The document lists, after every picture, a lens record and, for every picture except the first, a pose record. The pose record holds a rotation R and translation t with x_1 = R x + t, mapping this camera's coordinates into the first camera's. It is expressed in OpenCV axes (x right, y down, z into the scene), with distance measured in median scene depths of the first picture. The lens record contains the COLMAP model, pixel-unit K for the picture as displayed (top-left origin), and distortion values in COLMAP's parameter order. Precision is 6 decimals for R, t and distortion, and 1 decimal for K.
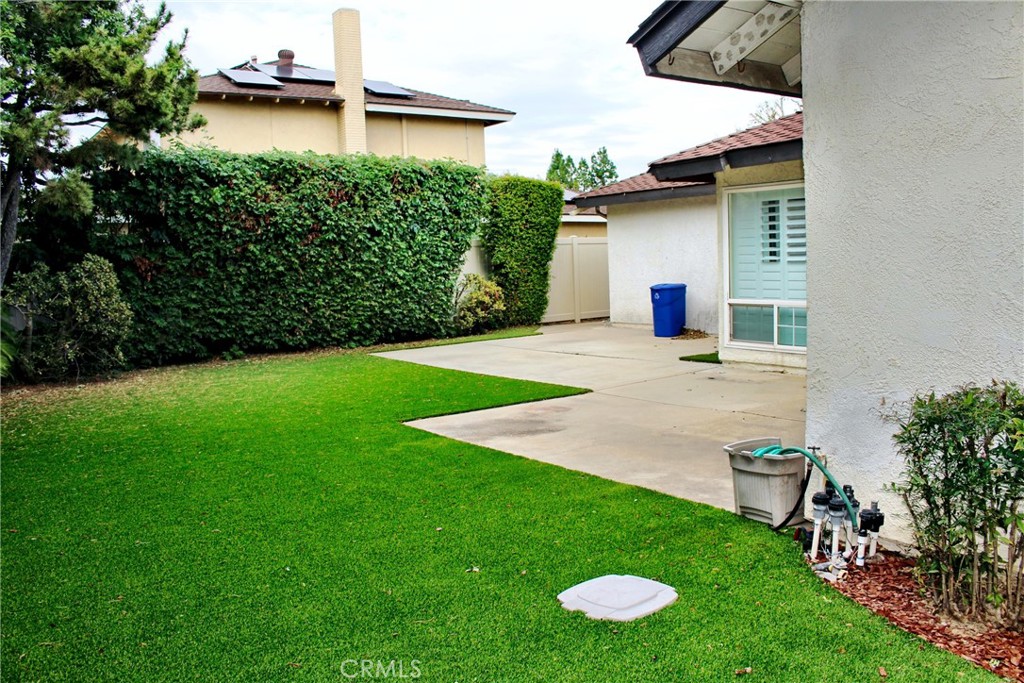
lens RADIAL K [[850.4, 0, 509.4], [0, 850.4, 345.8], [0, 0, 1]] dist [-0.139663, 0.089014]
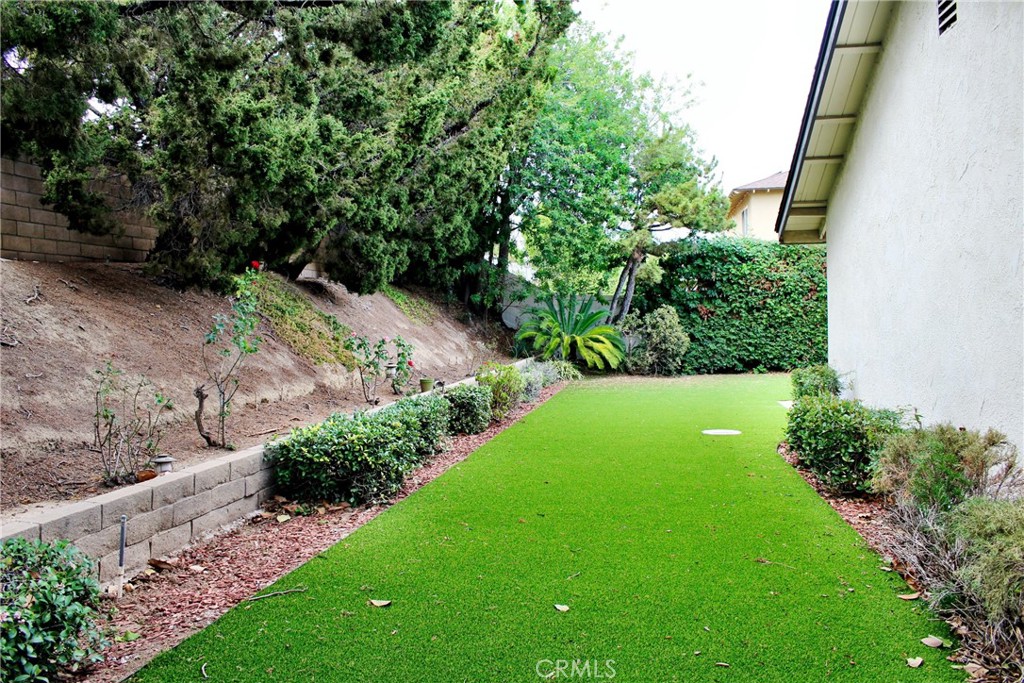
lens RADIAL K [[850.4, 0, 512.9], [0, 850.4, 338.7], [0, 0, 1]] dist [-0.139663, 0.089014]
pose [[0.714013, 0.040442, -0.698963, 0.446595], [-0.079551, 0.996551, -0.023603, 0.026452], [0.695598, 0.072457, 0.714768, -0.435591]]
